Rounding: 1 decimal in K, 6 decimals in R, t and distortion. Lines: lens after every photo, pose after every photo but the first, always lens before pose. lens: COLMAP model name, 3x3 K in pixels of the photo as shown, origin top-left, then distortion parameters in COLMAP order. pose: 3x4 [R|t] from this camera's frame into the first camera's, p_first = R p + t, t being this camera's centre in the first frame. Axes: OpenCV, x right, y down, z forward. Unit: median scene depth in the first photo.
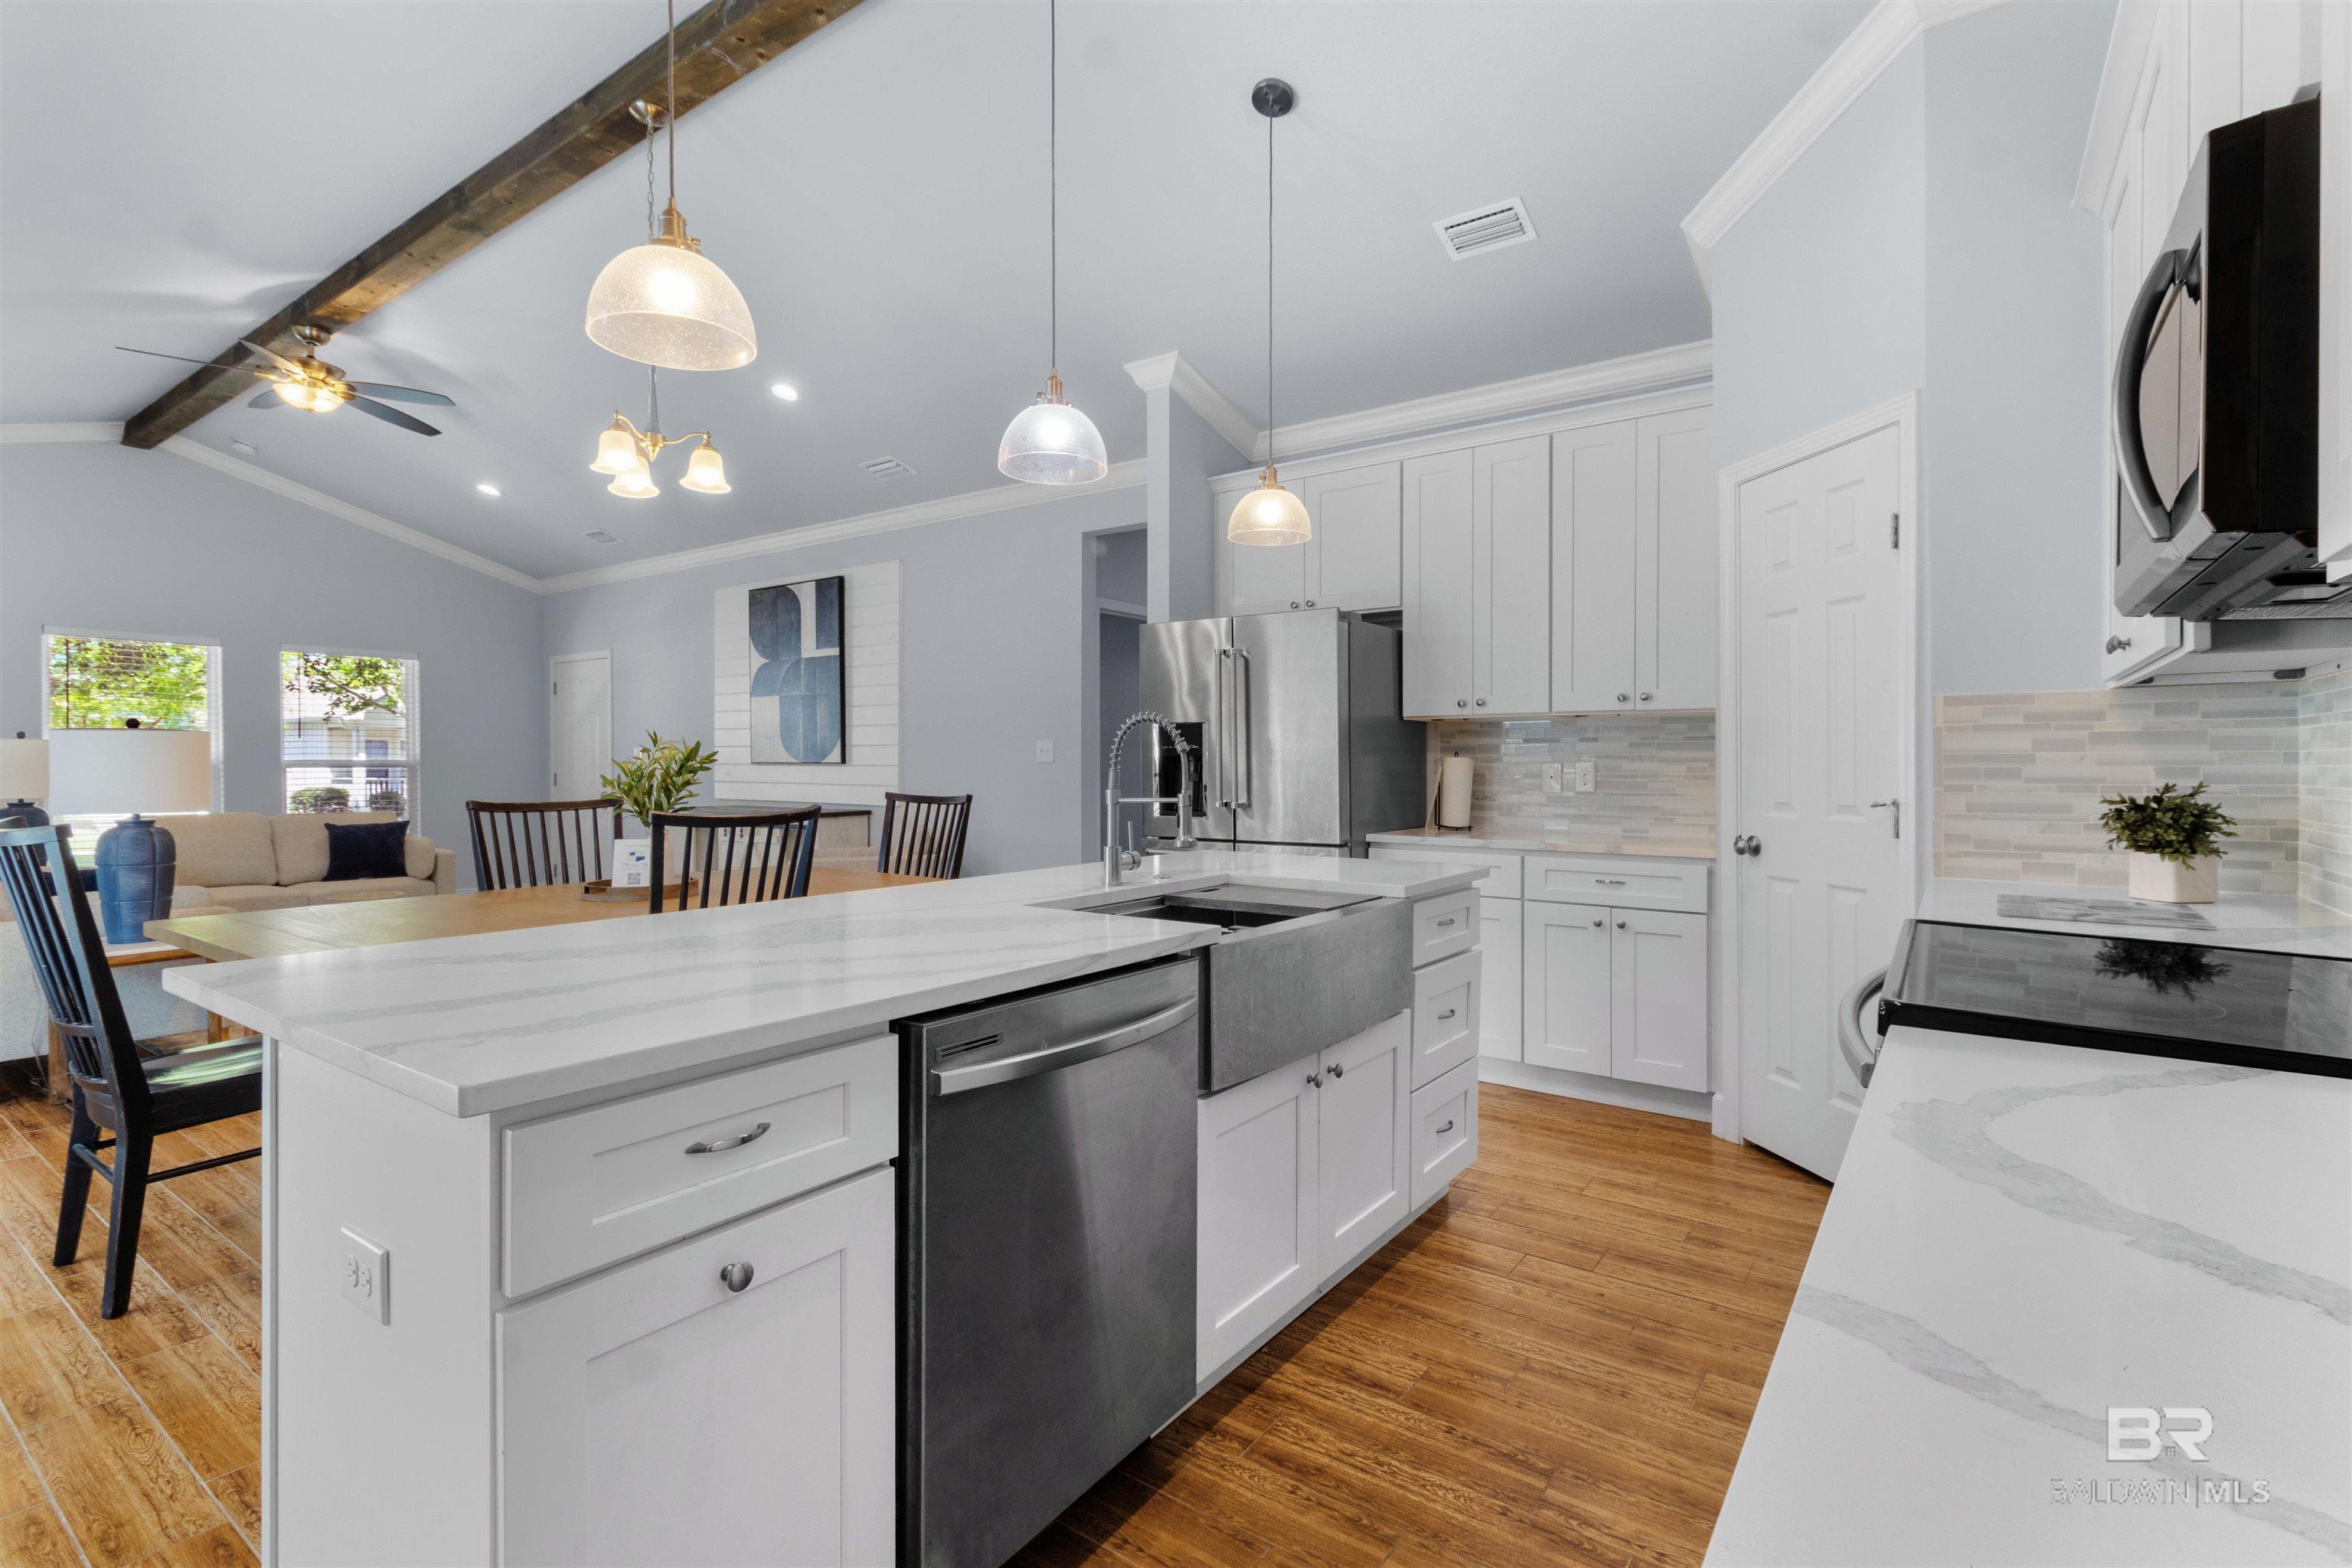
lens RADIAL K [[1091.9, 0, 1176.7], [0, 1091.9, 768.2], [0, 0, 1]] dist [0.001423, -0.000147]
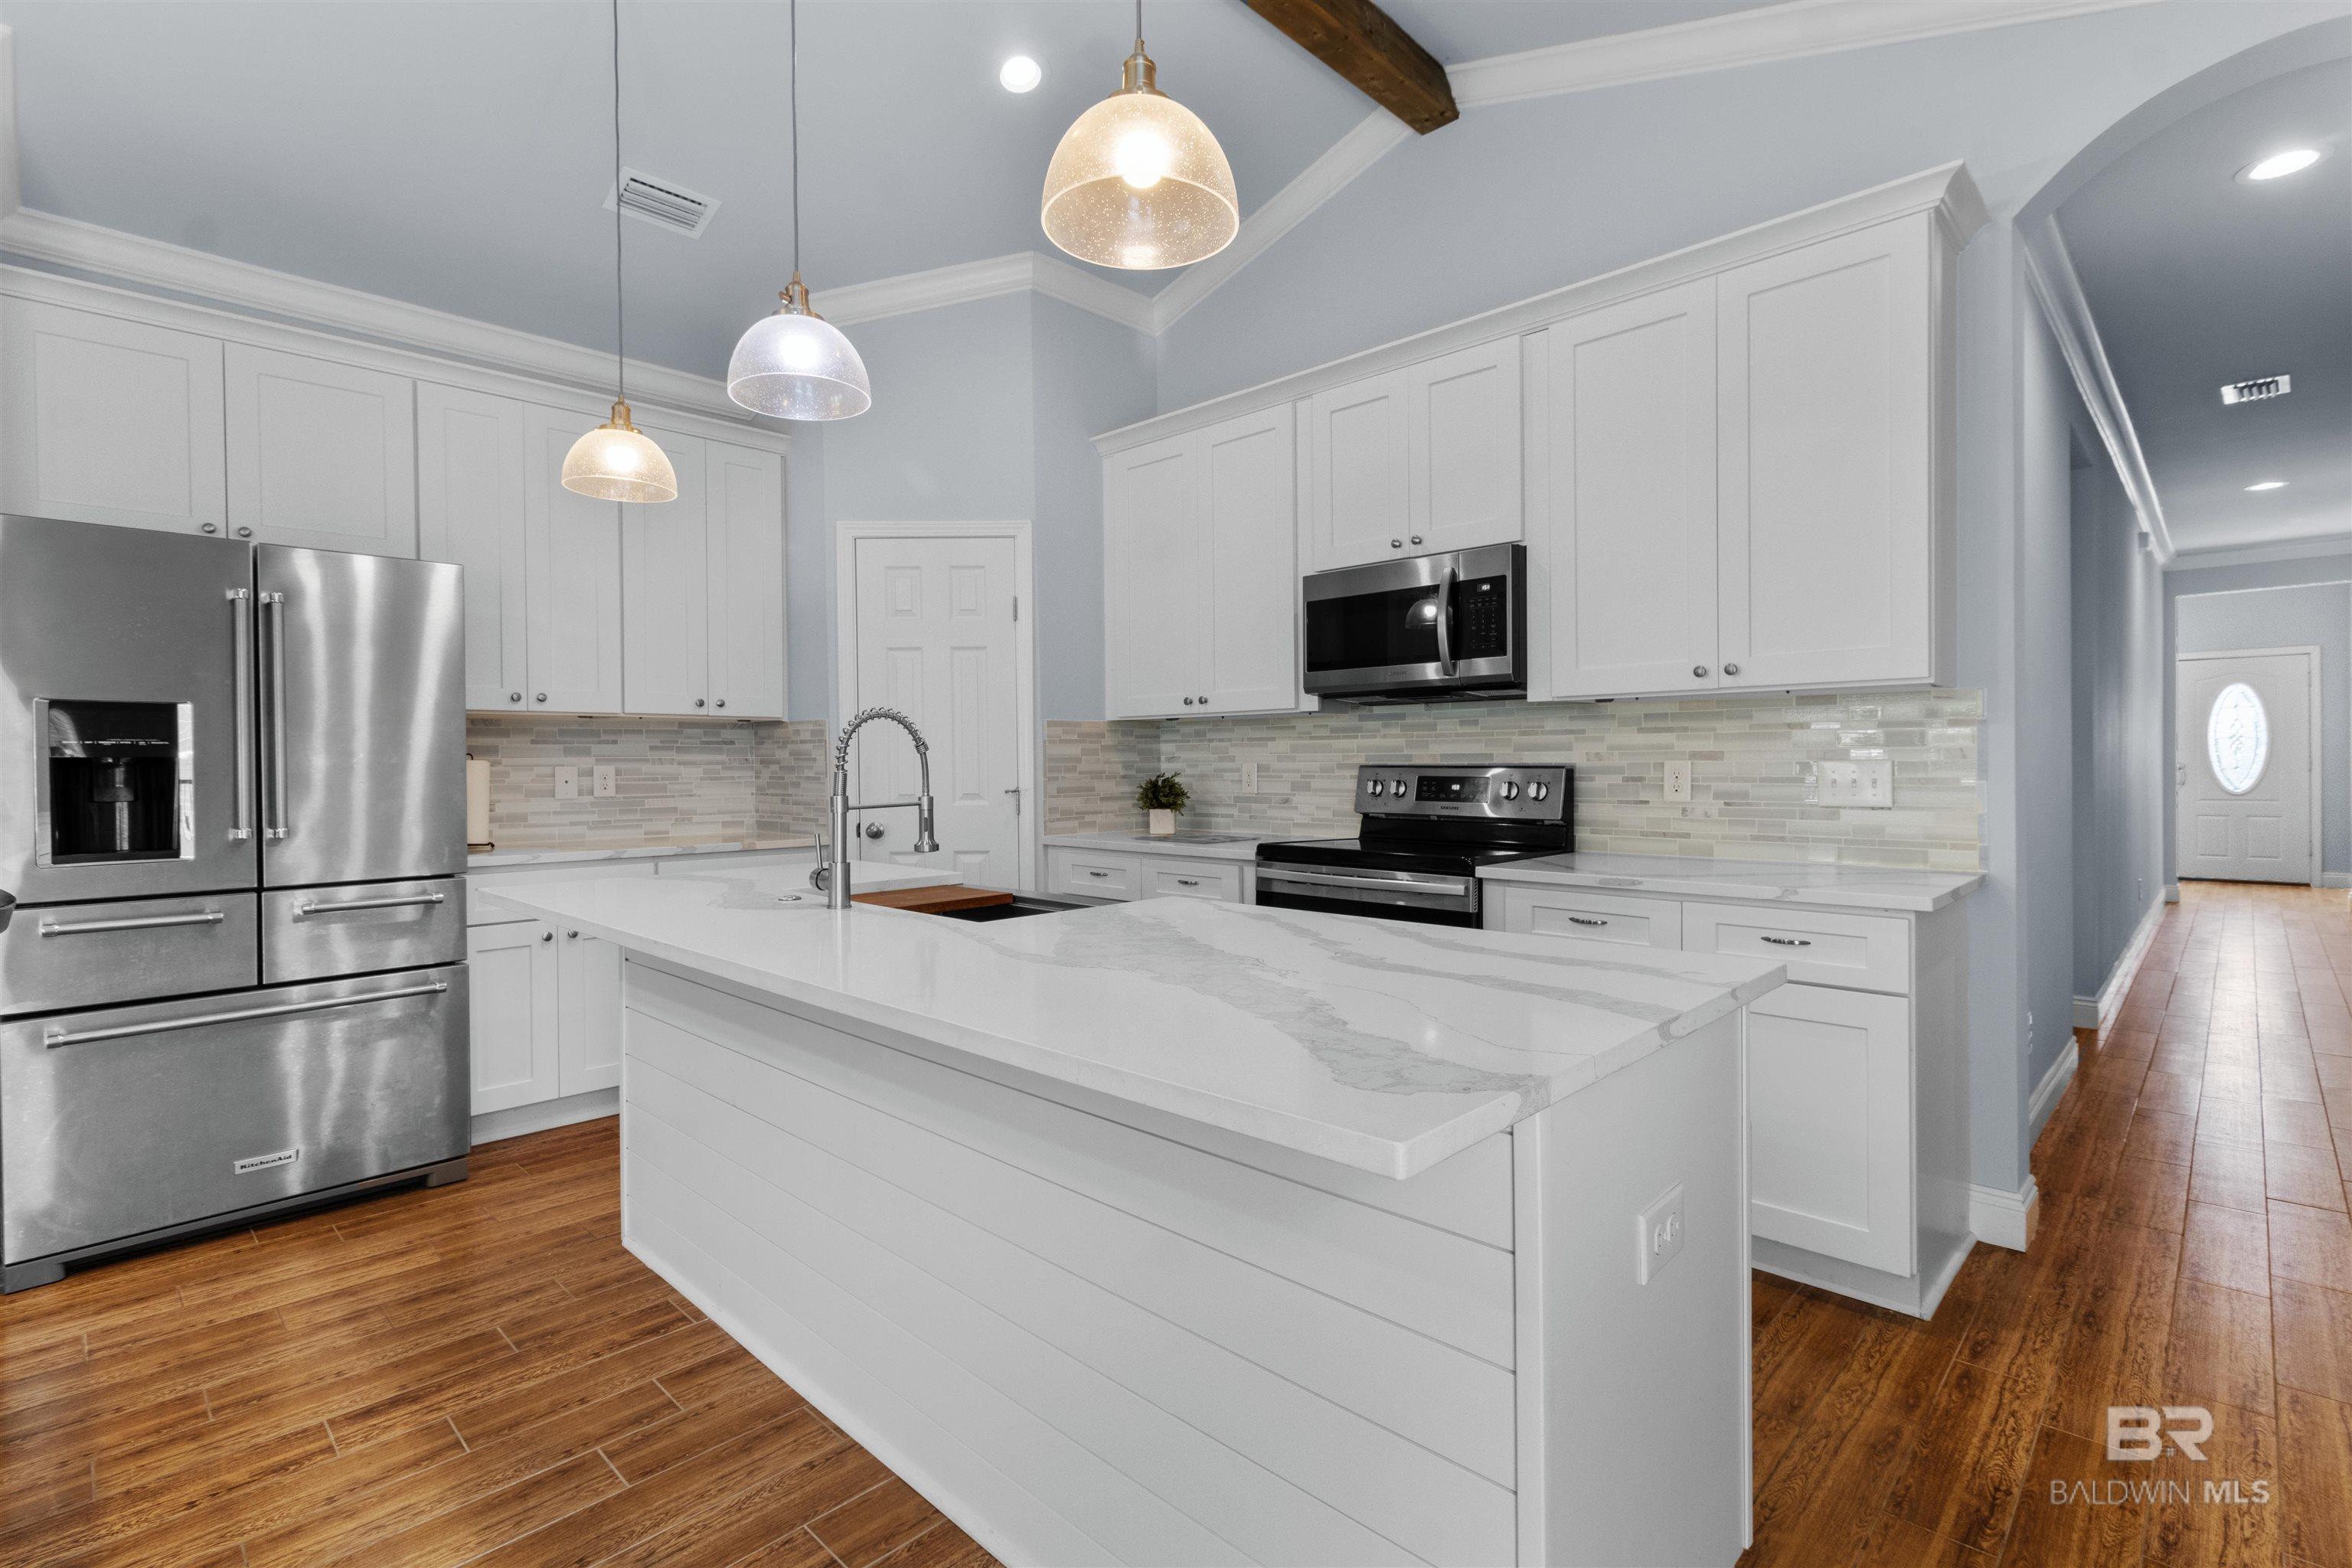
lens RADIAL K [[1091.9, 0, 1177.1], [0, 1091.9, 771.0], [0, 0, 1]] dist [0.001423, -0.000147]
pose [[0.142616, -0.009822, 0.989729, -0.805255], [0.012895, 0.999884, 0.008064, -0.003256], [-0.989694, 0.011612, 0.142726, 0.580342]]
